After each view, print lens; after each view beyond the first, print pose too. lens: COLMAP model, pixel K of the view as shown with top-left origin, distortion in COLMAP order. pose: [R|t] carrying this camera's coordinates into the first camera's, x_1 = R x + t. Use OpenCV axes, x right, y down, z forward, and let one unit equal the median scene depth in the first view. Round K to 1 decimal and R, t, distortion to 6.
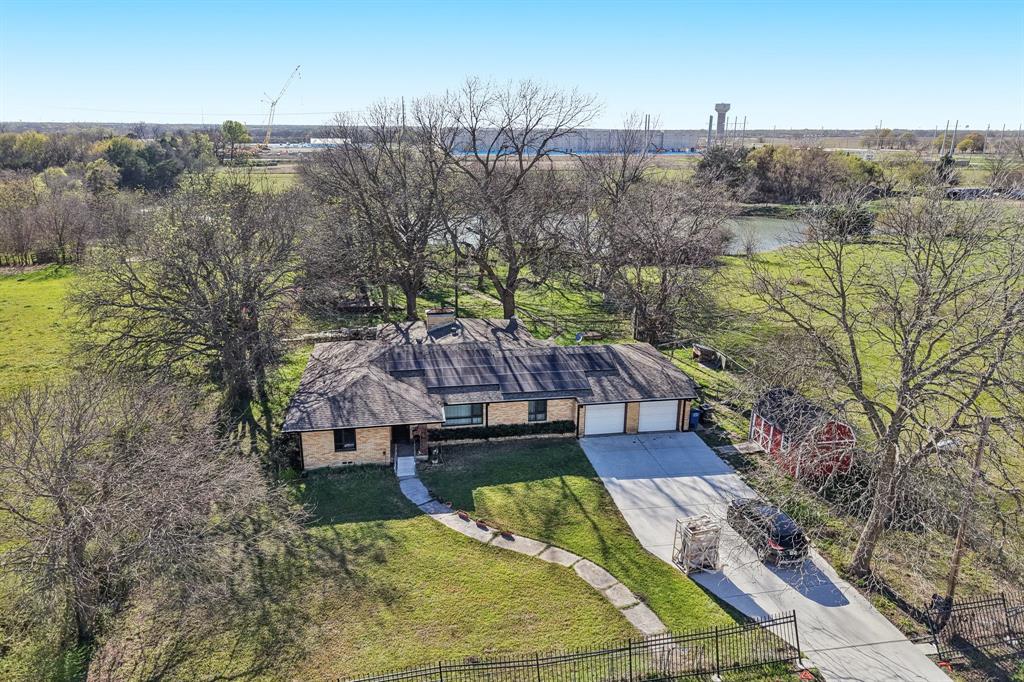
lens RADIAL K [[678.9, 0, 512.0], [0, 678.9, 341.0], [0, 0, 1]] dist [0.000307, -0.001730]
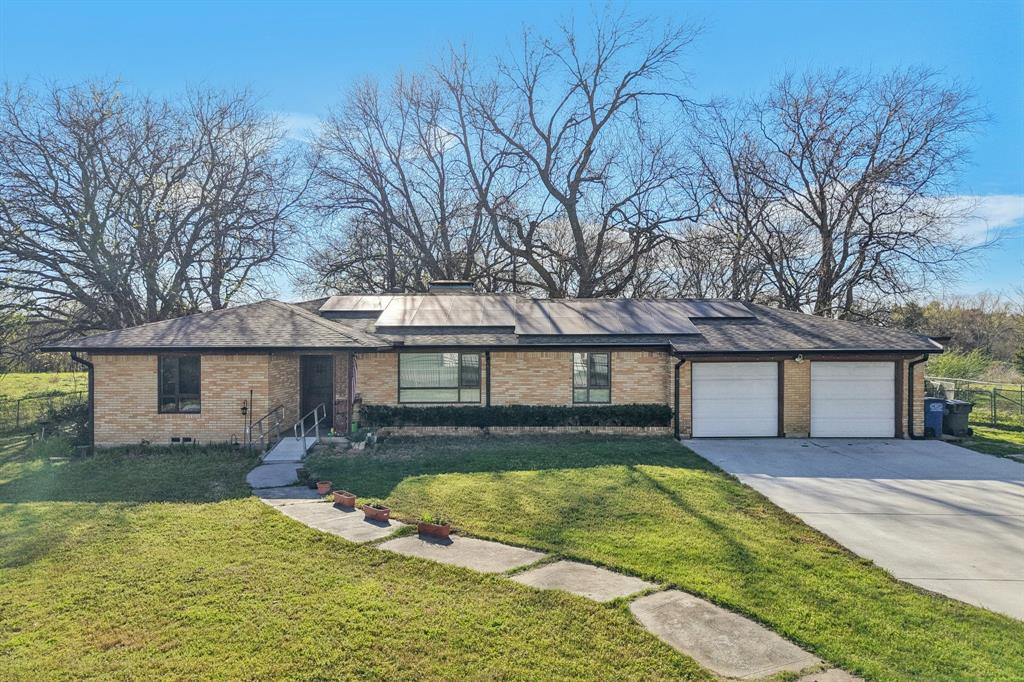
lens RADIAL K [[678.9, 0, 512.0], [0, 678.9, 341.0], [0, 0, 1]] dist [0.000307, -0.001730]
pose [[0.984818, -0.012740, -0.173124, 0.073799], [-0.039810, 0.954150, -0.296670, 0.249709], [0.168966, 0.299058, 0.939157, 0.573872]]
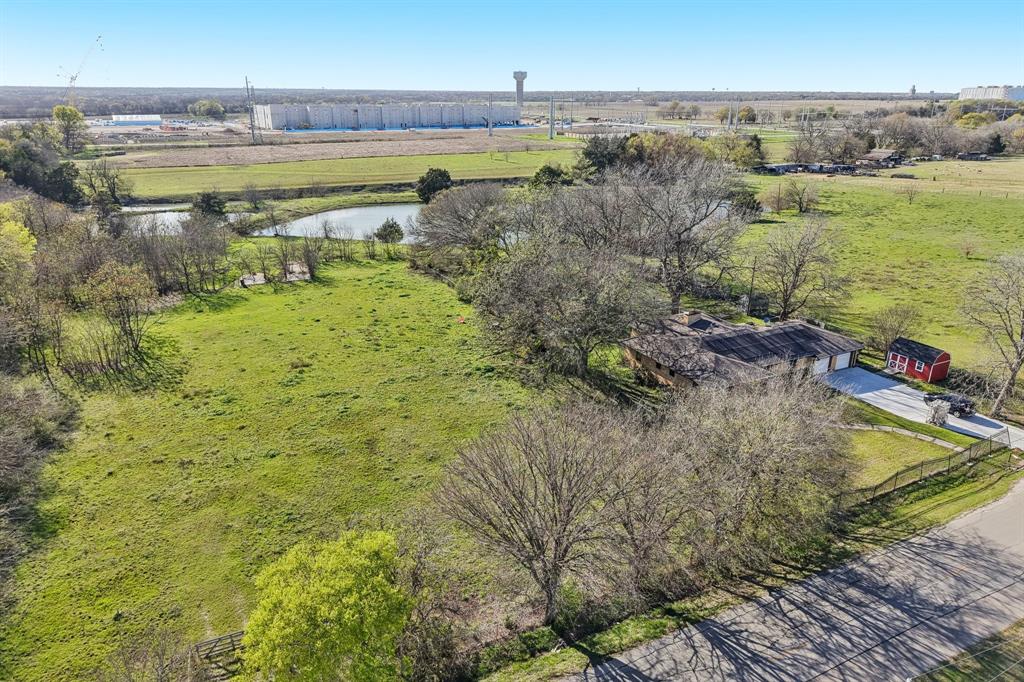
lens RADIAL K [[678.9, 0, 512.0], [0, 678.9, 341.0], [0, 0, 1]] dist [0.000307, -0.001730]
pose [[0.953496, -0.105317, 0.282407, -1.315993], [0.090251, 0.993738, 0.065874, -0.167812], [-0.287577, -0.037324, 0.957030, -0.567899]]
